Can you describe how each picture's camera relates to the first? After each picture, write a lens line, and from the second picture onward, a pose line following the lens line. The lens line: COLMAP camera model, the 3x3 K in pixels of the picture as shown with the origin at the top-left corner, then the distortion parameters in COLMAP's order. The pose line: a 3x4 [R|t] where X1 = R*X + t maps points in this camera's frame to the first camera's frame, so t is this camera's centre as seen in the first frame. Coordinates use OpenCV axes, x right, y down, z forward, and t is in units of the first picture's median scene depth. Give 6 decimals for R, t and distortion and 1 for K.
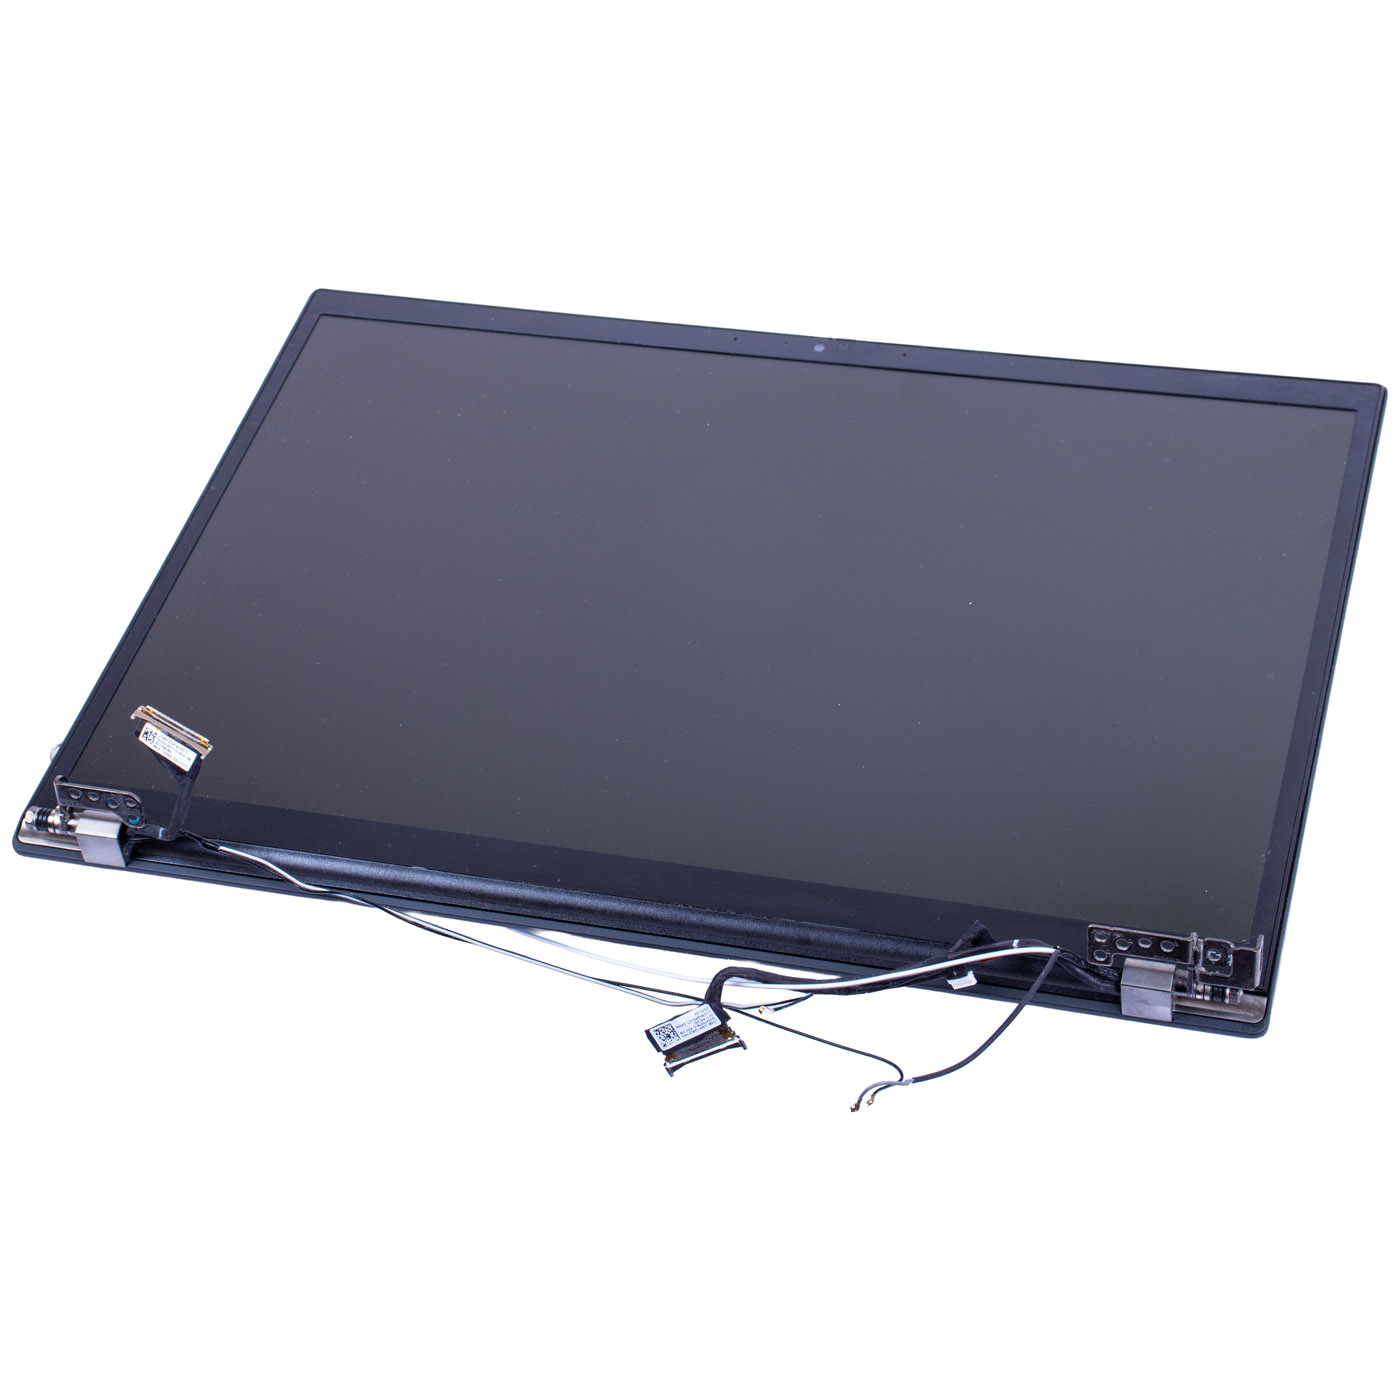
lens RADIAL K [[3106.6, 0, 692.2], [0, 3106.6, 694.3], [0, 0, 1]] dist [0.148209, 0.000000]
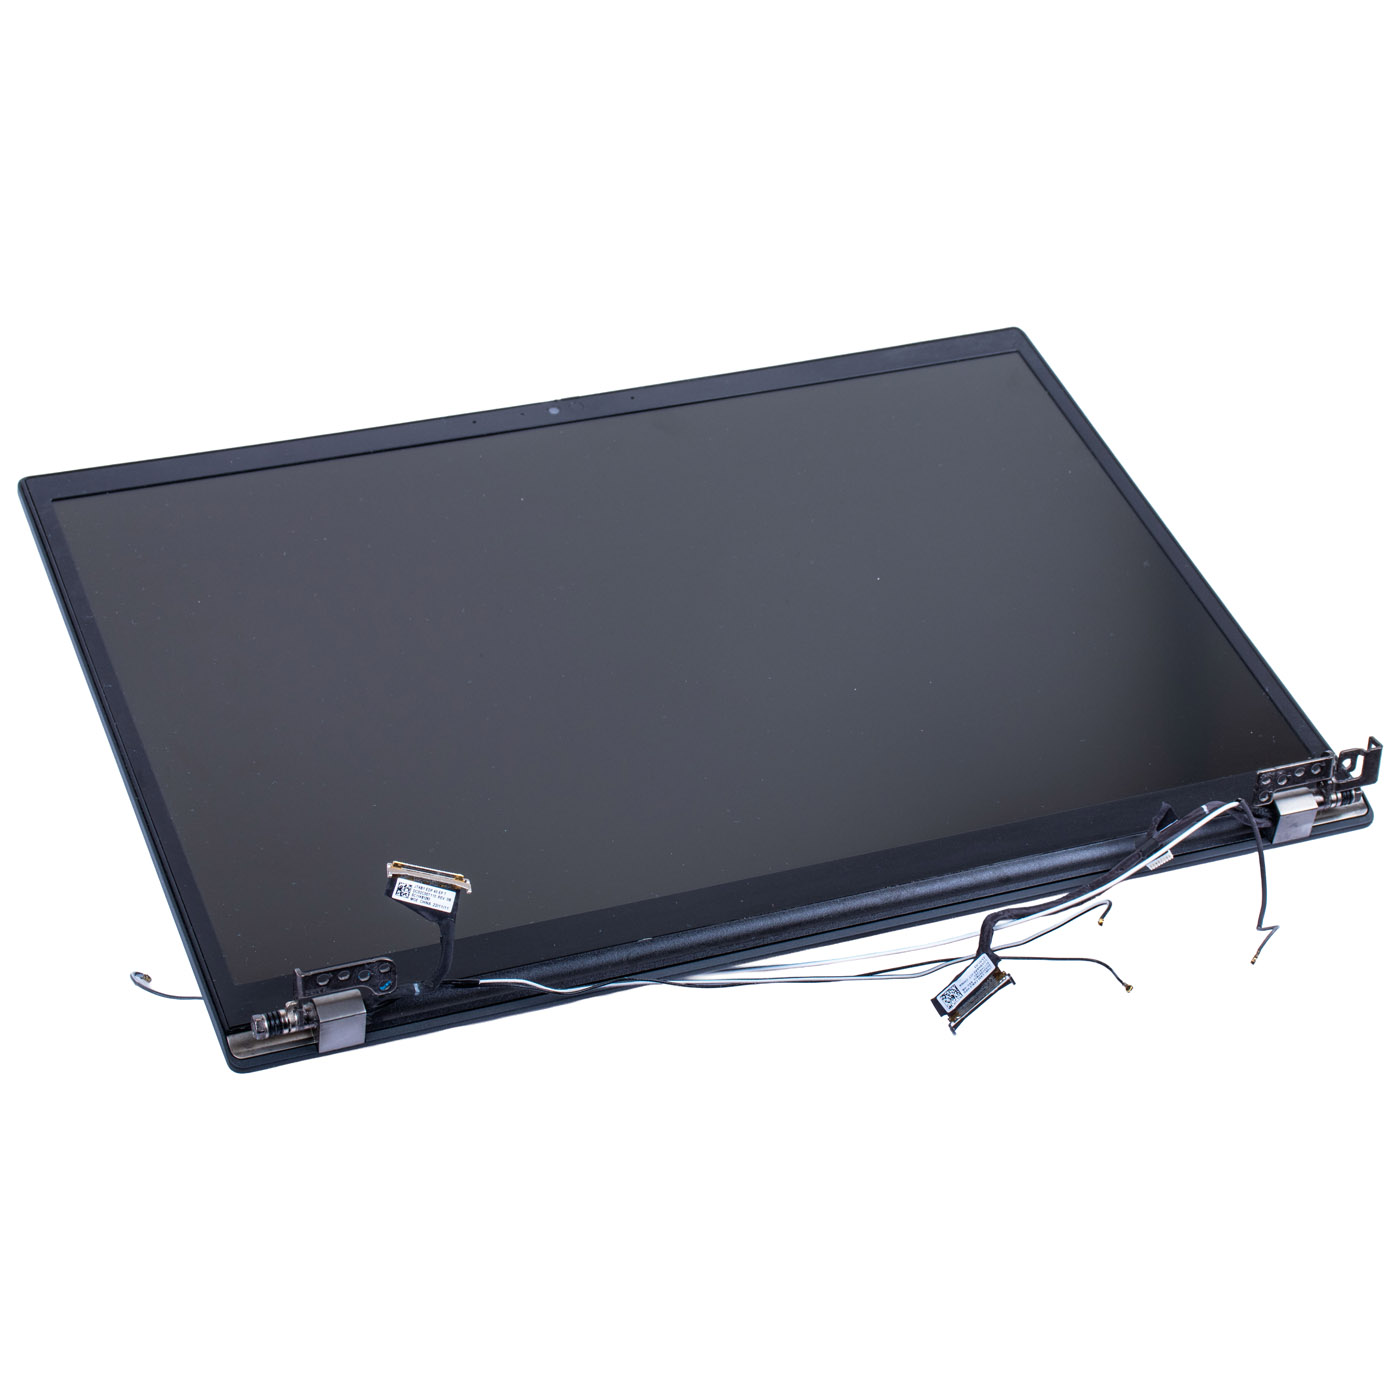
lens RADIAL K [[3106.6, 0, 703.0], [0, 3106.6, 711.3], [0, 0, 1]] dist [0.148209, 0.000000]
pose [[0.788516, -0.270839, 0.552168, -0.621918], [0.295684, 0.954188, 0.045781, -0.056824], [-0.539271, 0.127168, 0.832475, 0.137048]]
